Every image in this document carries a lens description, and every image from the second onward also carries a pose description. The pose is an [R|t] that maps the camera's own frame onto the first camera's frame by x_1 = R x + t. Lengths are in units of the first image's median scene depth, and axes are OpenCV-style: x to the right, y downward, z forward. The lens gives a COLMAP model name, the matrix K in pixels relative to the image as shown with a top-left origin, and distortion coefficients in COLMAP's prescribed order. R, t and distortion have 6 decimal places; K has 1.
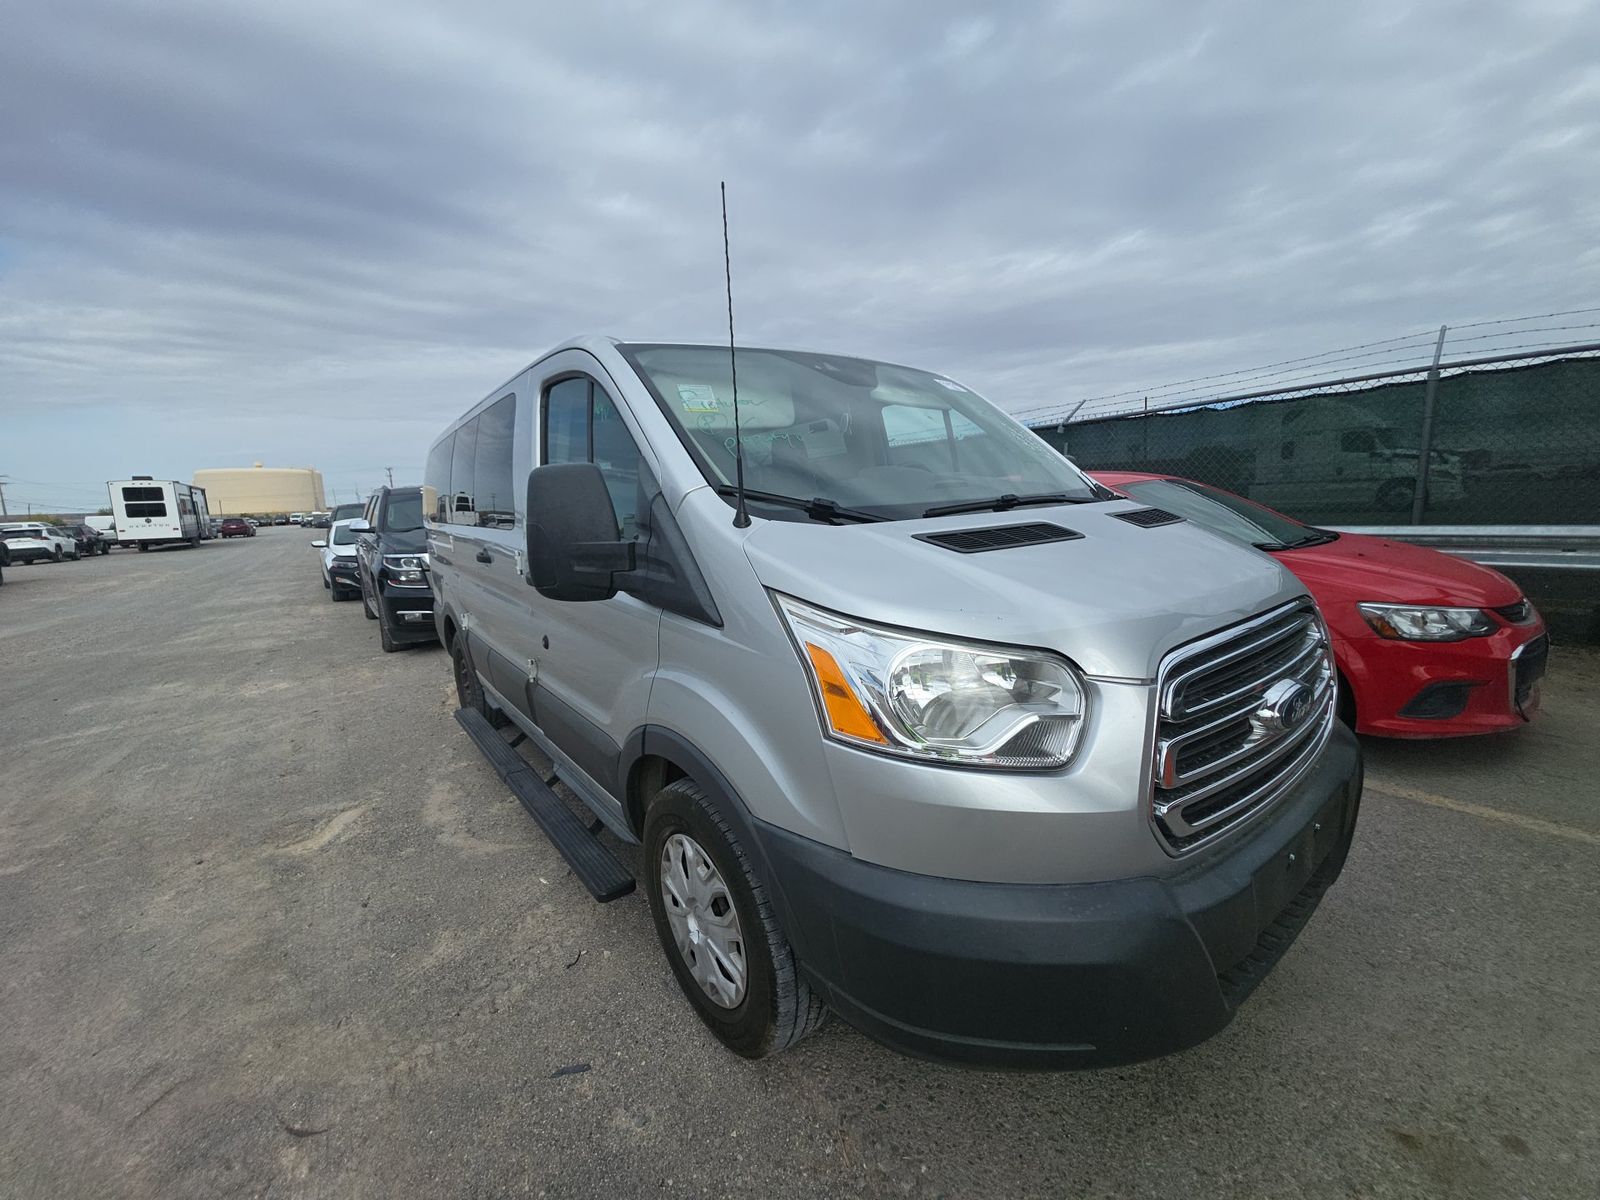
lens RADIAL K [[633.1, 0, 795.2], [0, 633.1, 593.6], [0, 0, 1]] dist [0.010672, -0.007730]
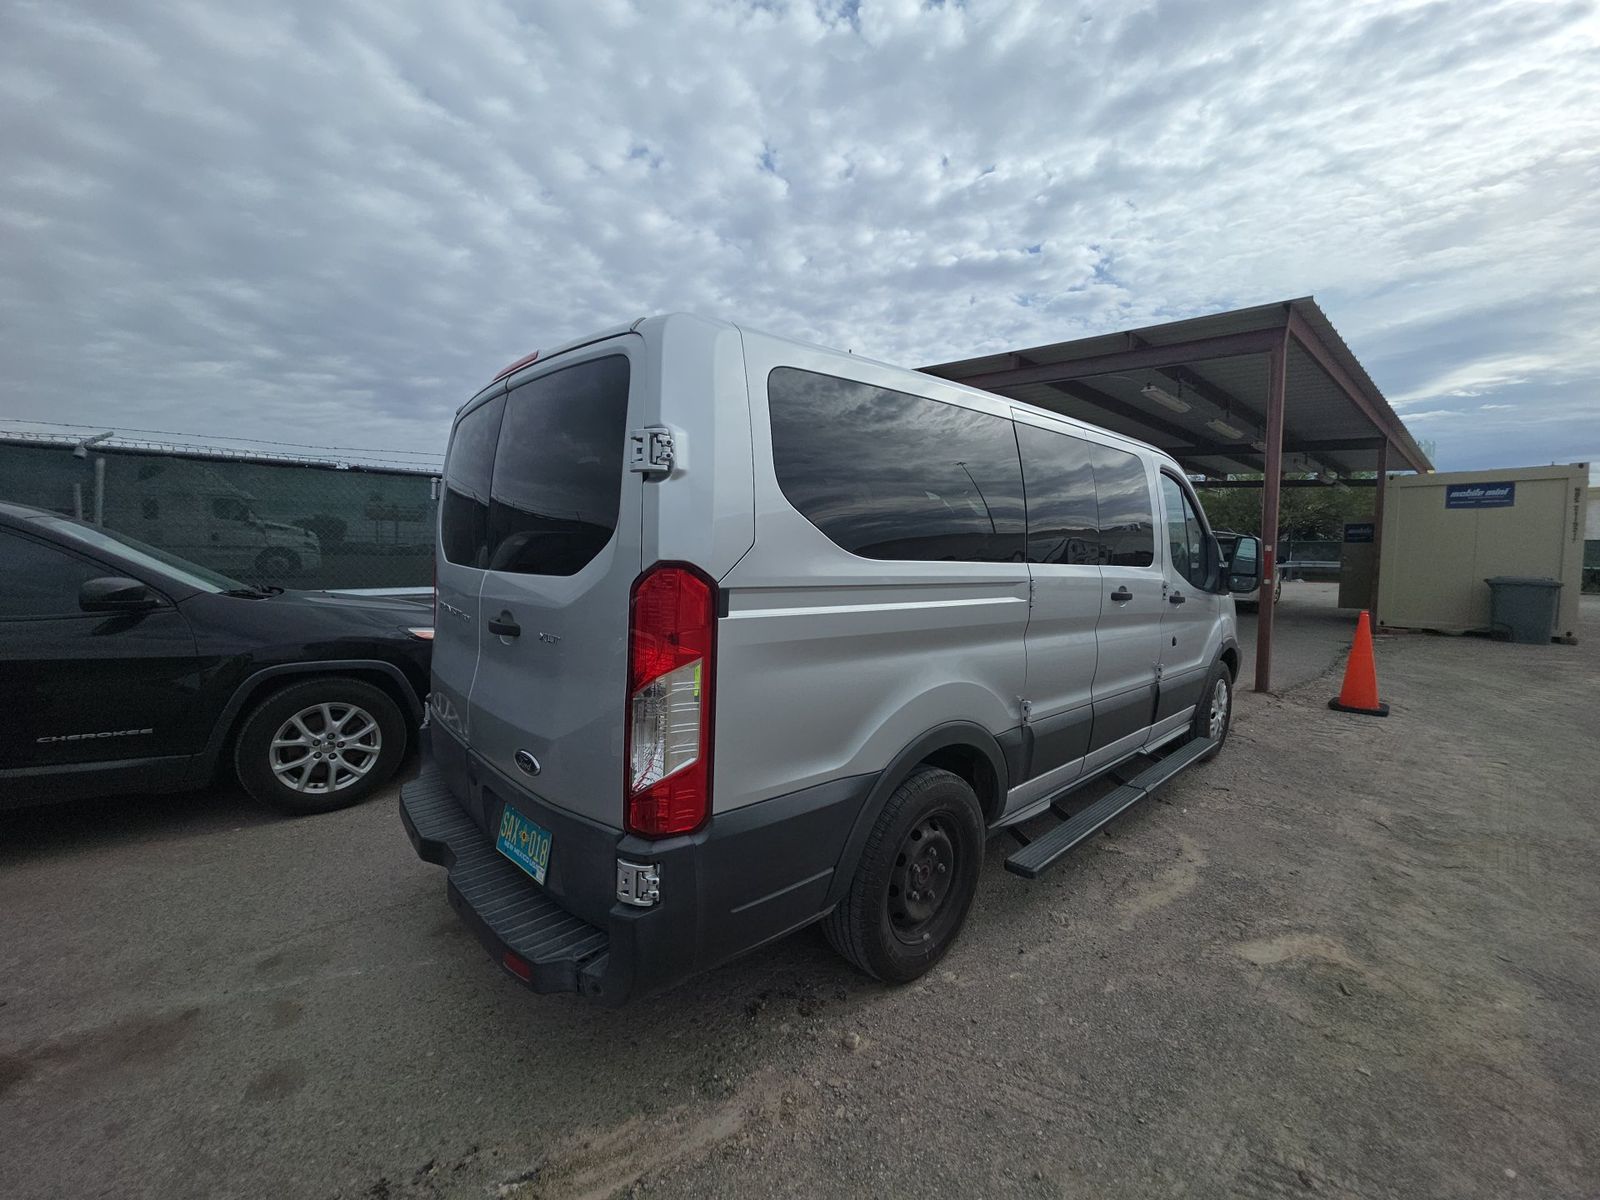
lens RADIAL K [[633.1, 0, 795.2], [0, 633.1, 593.6], [0, 0, 1]] dist [0.010672, -0.007730]
pose [[-0.096287, -0.024216, 0.995059, -1.337564], [0.135354, 0.990099, 0.037193, -0.154813], [-0.986108, 0.138267, -0.092056, 1.498879]]
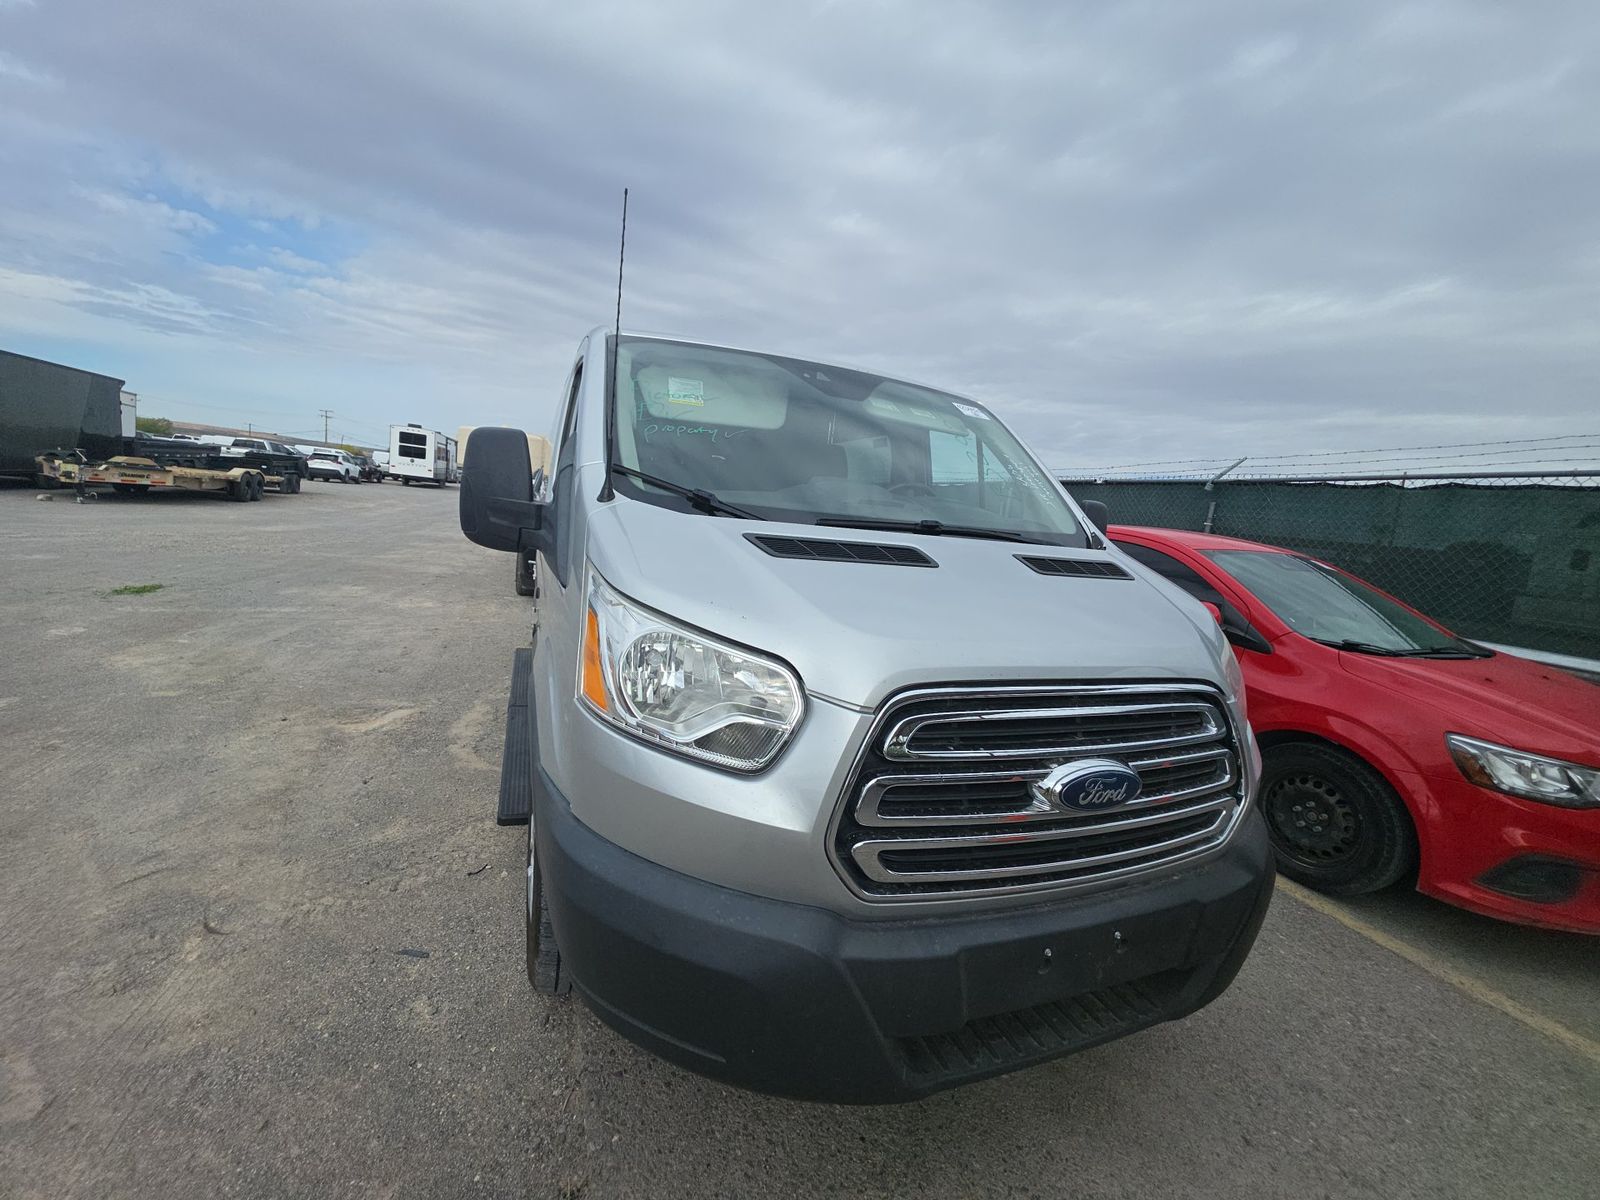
lens RADIAL K [[630.0, 0, 797.5], [0, 630.0, 596.6], [0, 0, 1]] dist [0.015466, -0.010282]
pose [[0.954412, 0.181831, -0.236719, 0.235224], [-0.186314, 0.982484, 0.003490, -0.004708], [0.233207, 0.040773, 0.971572, 0.016750]]
